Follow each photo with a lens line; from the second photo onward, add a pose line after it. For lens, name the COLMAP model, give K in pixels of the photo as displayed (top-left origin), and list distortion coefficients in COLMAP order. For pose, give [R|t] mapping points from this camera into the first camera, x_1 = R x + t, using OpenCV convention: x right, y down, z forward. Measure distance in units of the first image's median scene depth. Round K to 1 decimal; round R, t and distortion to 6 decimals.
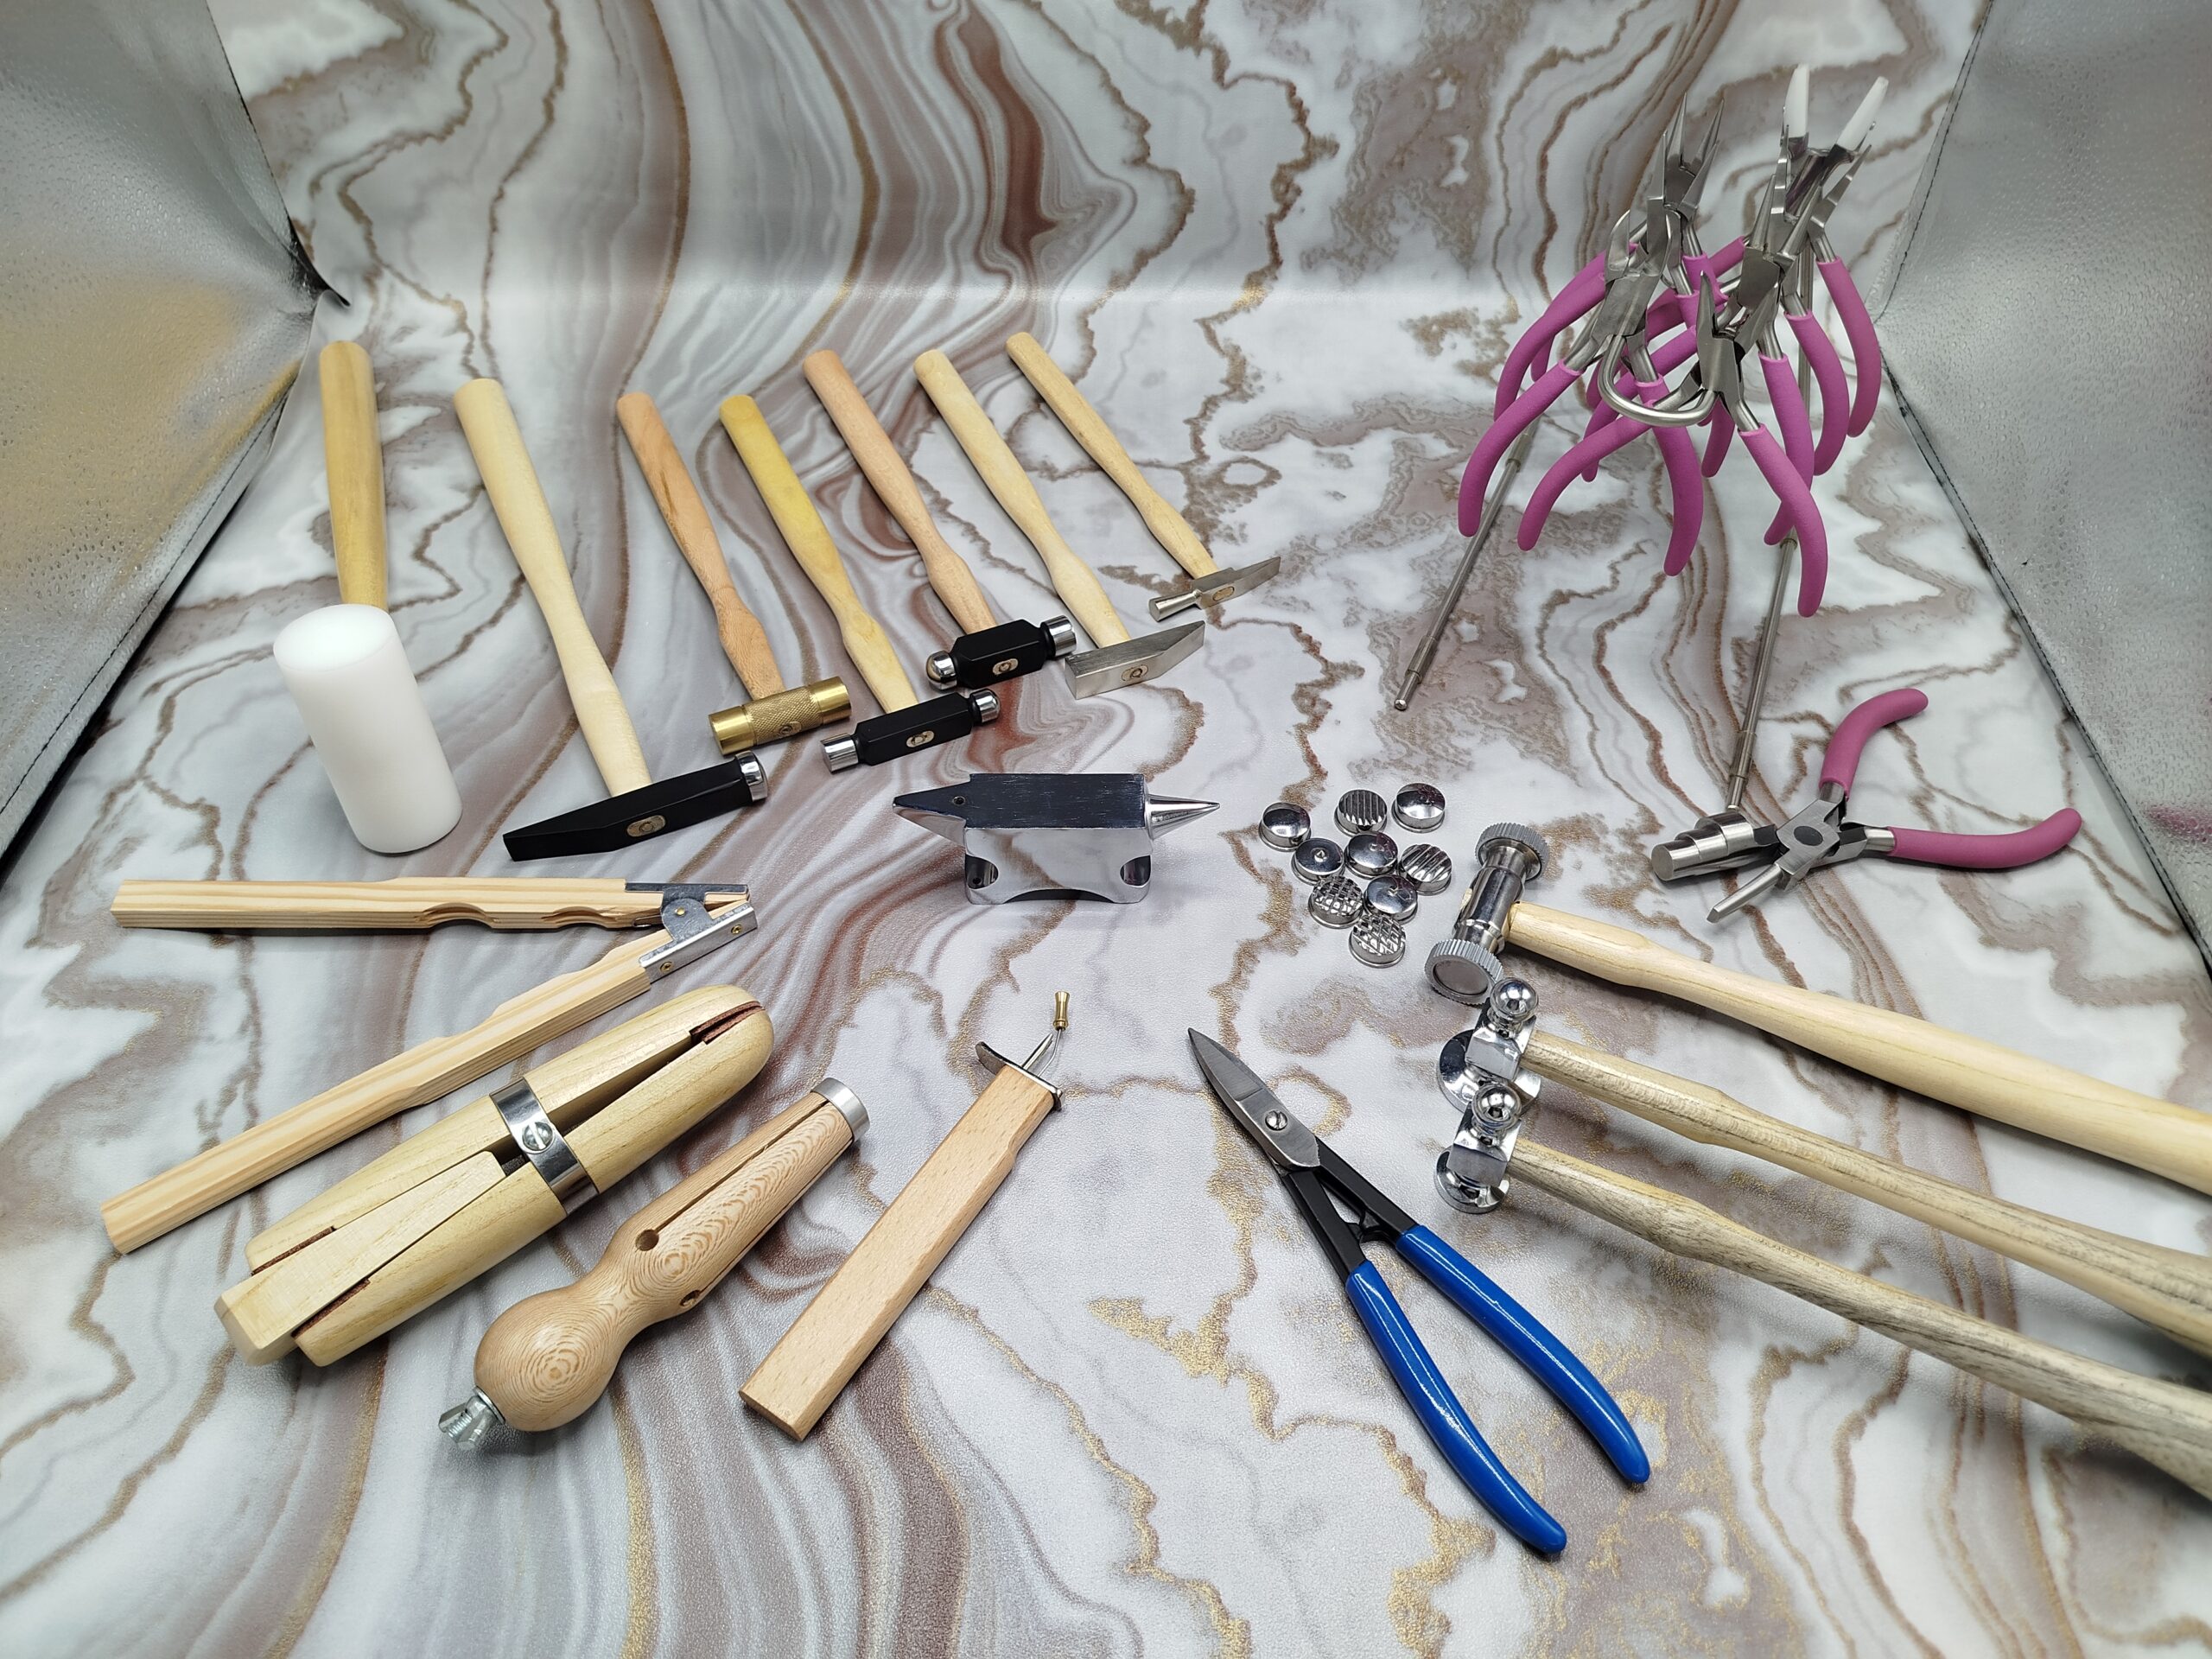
lens RADIAL K [[1564.2, 0, 1106.0], [0, 1564.2, 829.5], [0, 0, 1]] dist [0.063986, -0.114775]
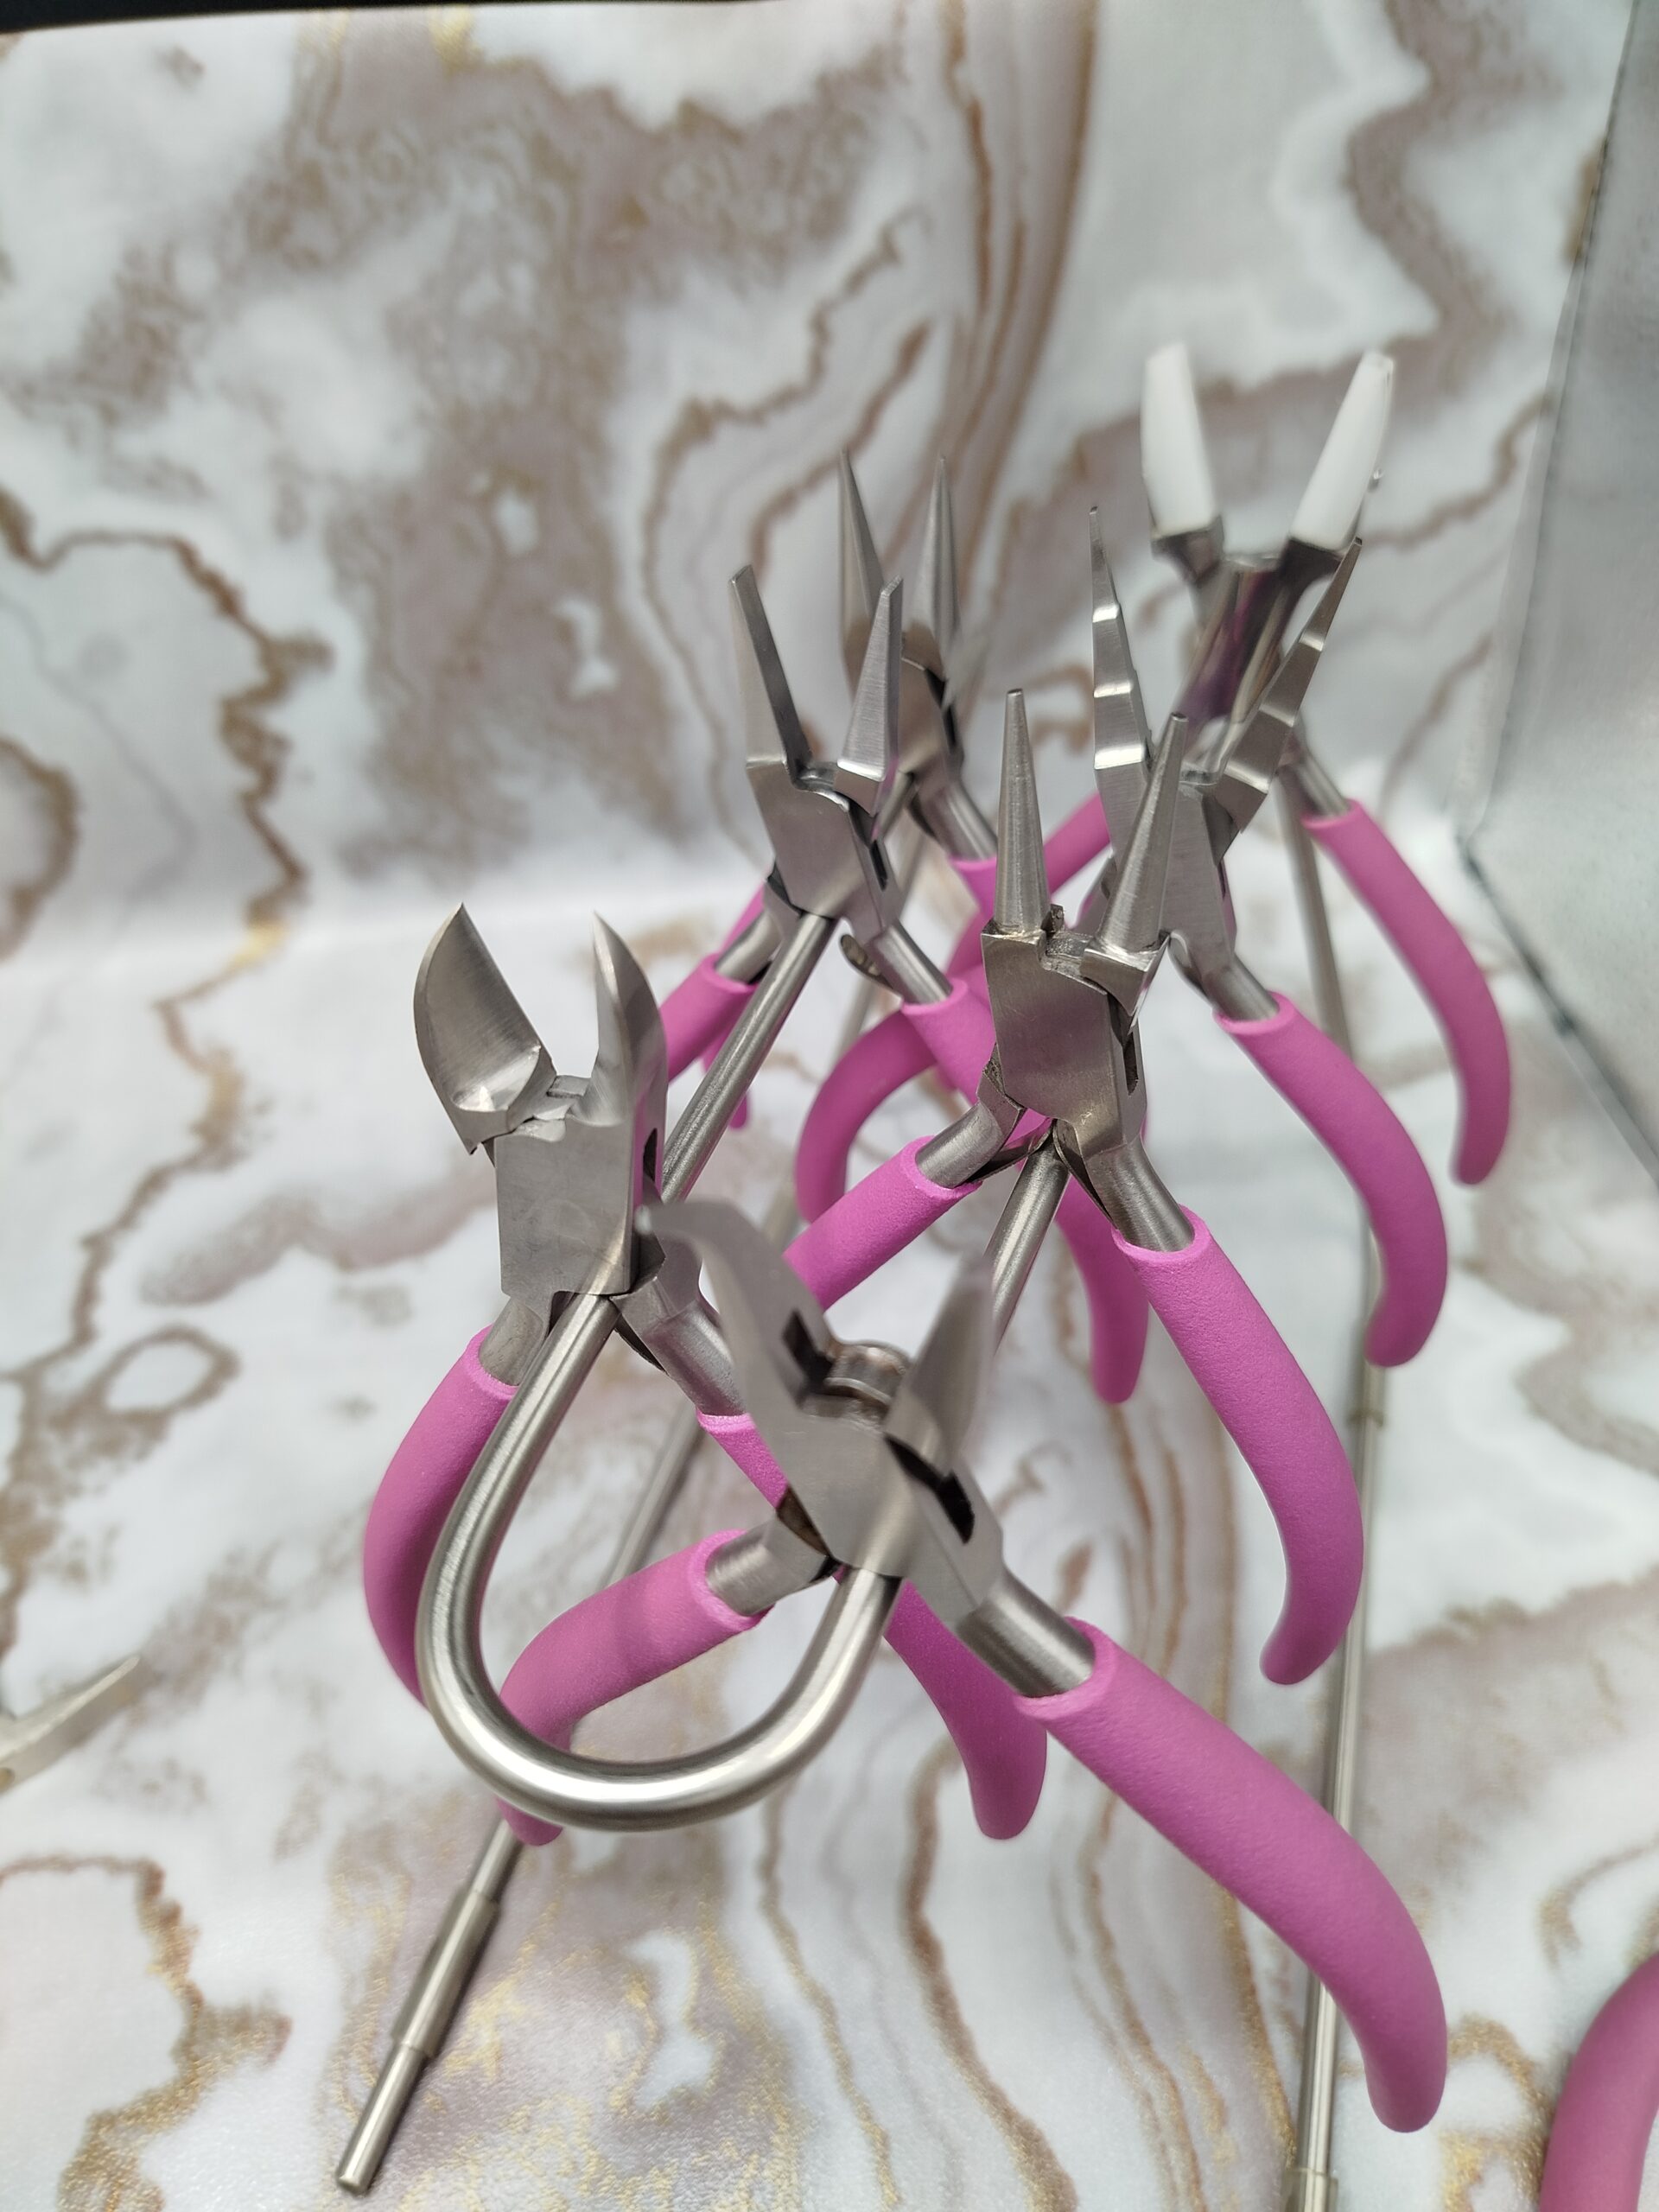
lens RADIAL K [[1622.0, 0, 829.5], [0, 1622.0, 1106.0], [0, 0, 1]] dist [-0.036214, 0.003568]
pose [[0.990885, -0.129332, 0.037681, 0.311724], [0.132373, 0.986700, -0.094344, -0.269812], [-0.024978, 0.098472, 0.994826, 0.613805]]
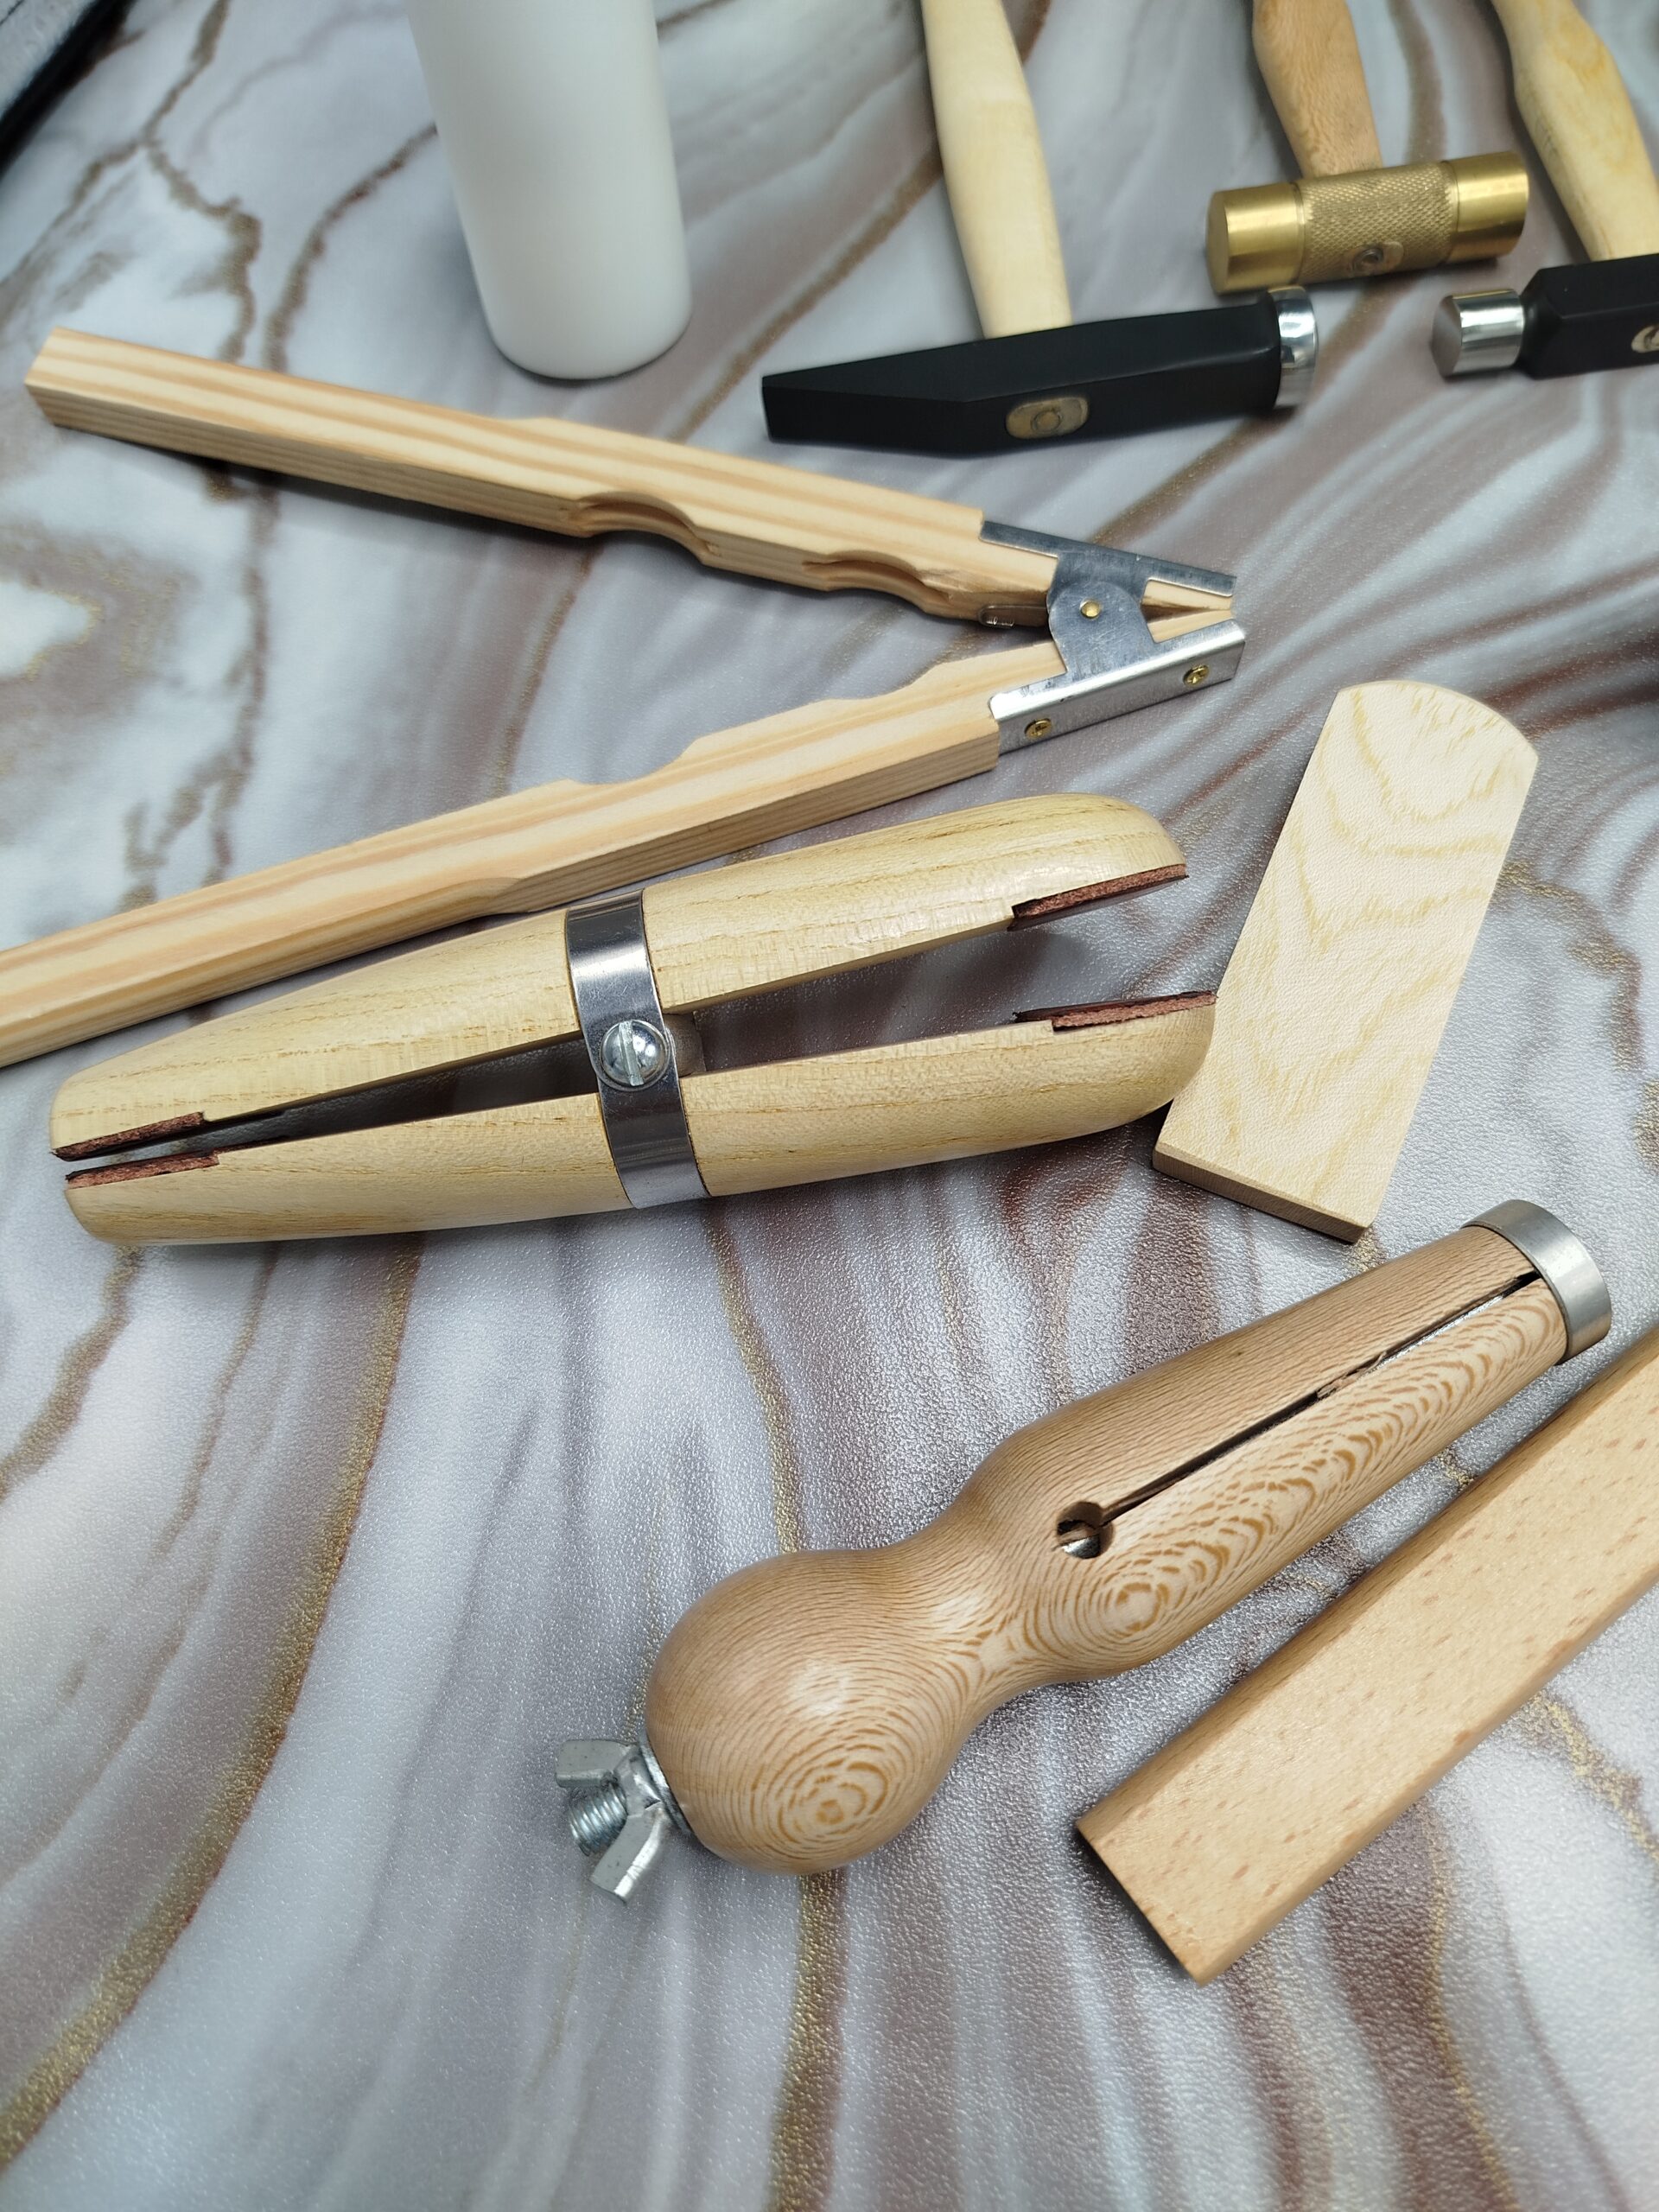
lens RADIAL K [[1598.1, 0, 829.5], [0, 1598.1, 1106.0], [0, 0, 1]] dist [-0.030513, 0.002015]
pose [[0.939251, 0.281923, -0.195771, -0.185144], [-0.196328, 0.909144, 0.367304, 0.021112], [0.281535, -0.306555, 0.909264, 0.447637]]
